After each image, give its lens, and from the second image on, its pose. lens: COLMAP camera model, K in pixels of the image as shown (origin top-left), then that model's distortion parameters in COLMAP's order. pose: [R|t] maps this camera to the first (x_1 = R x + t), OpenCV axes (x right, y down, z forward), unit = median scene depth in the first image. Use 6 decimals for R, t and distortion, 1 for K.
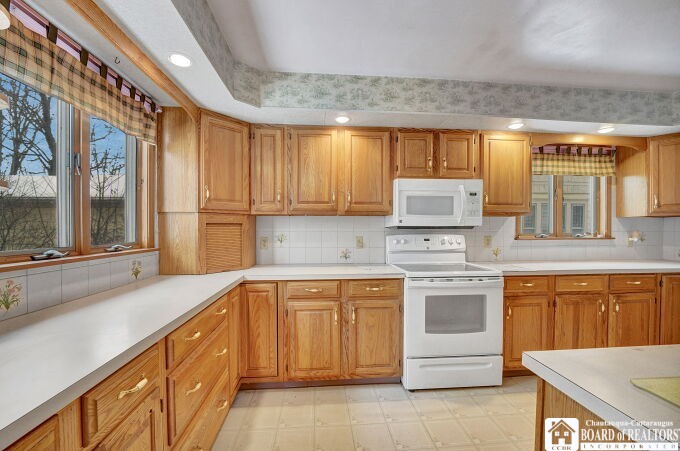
lens RADIAL K [[281.1, 0, 338.3], [0, 281.1, 231.5], [0, 0, 1]] dist [-0.024885, 0.000265]
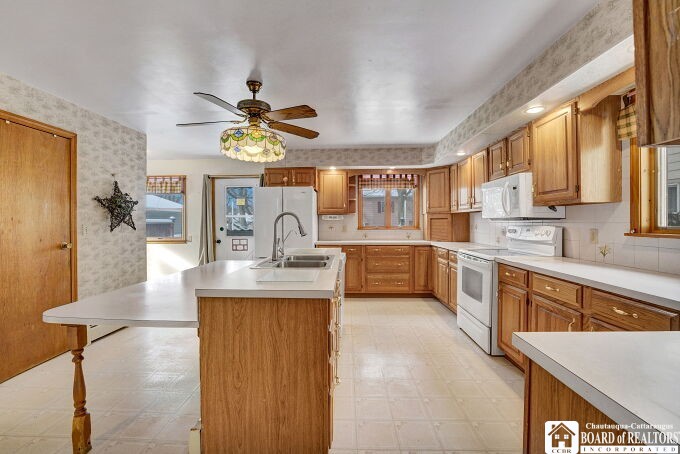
lens RADIAL K [[286.0, 0, 337.5], [0, 286.0, 222.6], [0, 0, 1]] dist [-0.000392, -0.000005]
pose [[-0.103472, 0.004187, -0.994624, 1.666467], [-0.006452, 0.999967, 0.004881, -0.000577], [0.994611, 0.006923, -0.103442, 0.435189]]
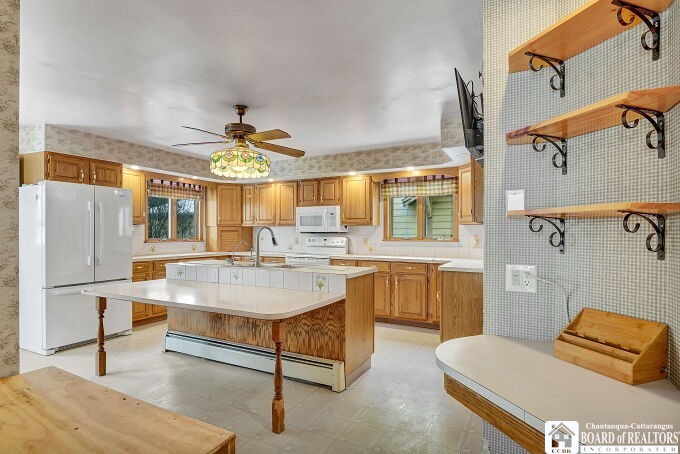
lens RADIAL K [[357.6, 0, 340.0], [0, 357.6, 227.0], [0, 0, 1]] dist [0.001899, 0.000106]
pose [[0.850602, -0.005604, -0.525781, 1.730673], [-0.009156, 0.999634, -0.025467, 0.006473], [0.525731, 0.026476, 0.850239, -0.910563]]
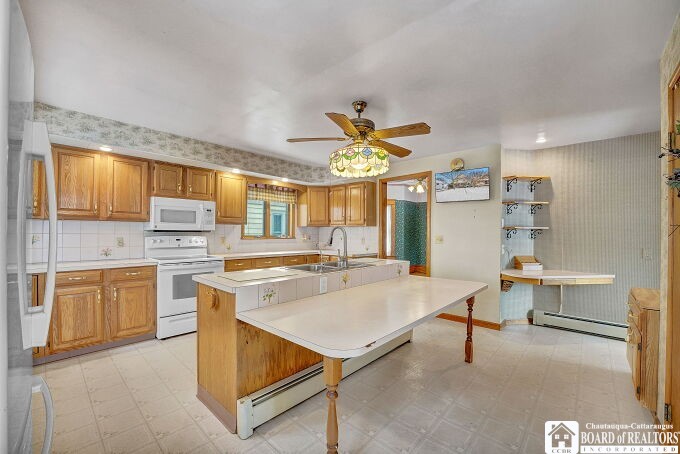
lens RADIAL K [[281.1, 0, 338.3], [0, 281.1, 233.0], [0, 0, 1]] dist [-0.024885, 0.000265]
pose [[0.730665, 0.006150, 0.682708, -0.065517], [-0.001280, 0.999970, -0.007638, 0.005953], [-0.682735, 0.004707, 0.730651, -0.666055]]
